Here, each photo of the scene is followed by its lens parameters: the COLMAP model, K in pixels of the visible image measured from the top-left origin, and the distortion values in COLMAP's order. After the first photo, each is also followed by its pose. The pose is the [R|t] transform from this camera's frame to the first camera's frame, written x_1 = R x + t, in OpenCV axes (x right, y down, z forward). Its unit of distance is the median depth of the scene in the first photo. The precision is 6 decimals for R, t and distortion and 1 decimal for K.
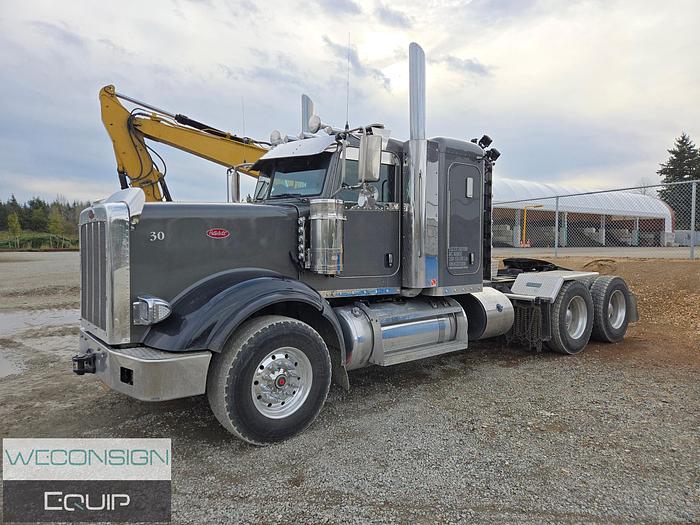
lens RADIAL K [[468.3, 0, 349.9], [0, 468.3, 260.1], [0, 0, 1]] dist [0.065124, -0.052497]
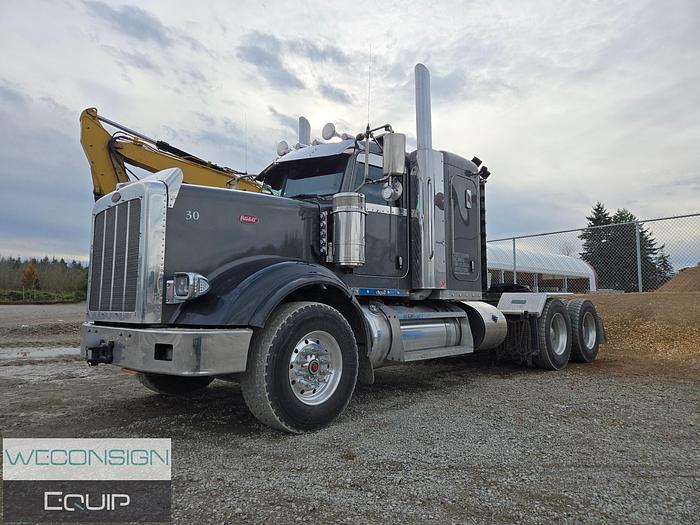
lens RADIAL K [[468.9, 0, 347.7], [0, 468.9, 257.2], [0, 0, 1]] dist [0.064178, -0.052126]
pose [[0.993125, 0.013386, 0.116289, -0.147952], [0.002065, 0.991282, -0.131745, 0.123295], [-0.117039, 0.131079, 0.984439, 0.002546]]
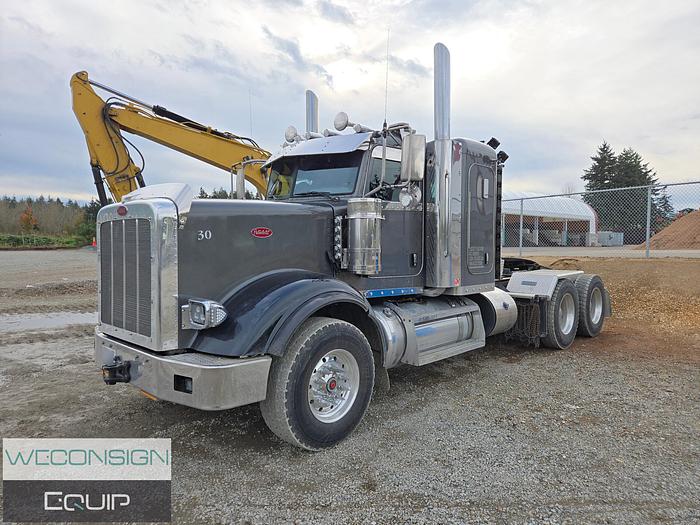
lens RADIAL K [[468.4, 0, 350.0], [0, 468.4, 262.5], [0, 0, 1]] dist [0.065591, -0.052409]
pose [[0.992411, -0.002536, 0.122937, -0.174647], [0.001759, 0.999978, 0.006433, -0.001023], [-0.122951, -0.006168, 0.992394, 0.022956]]
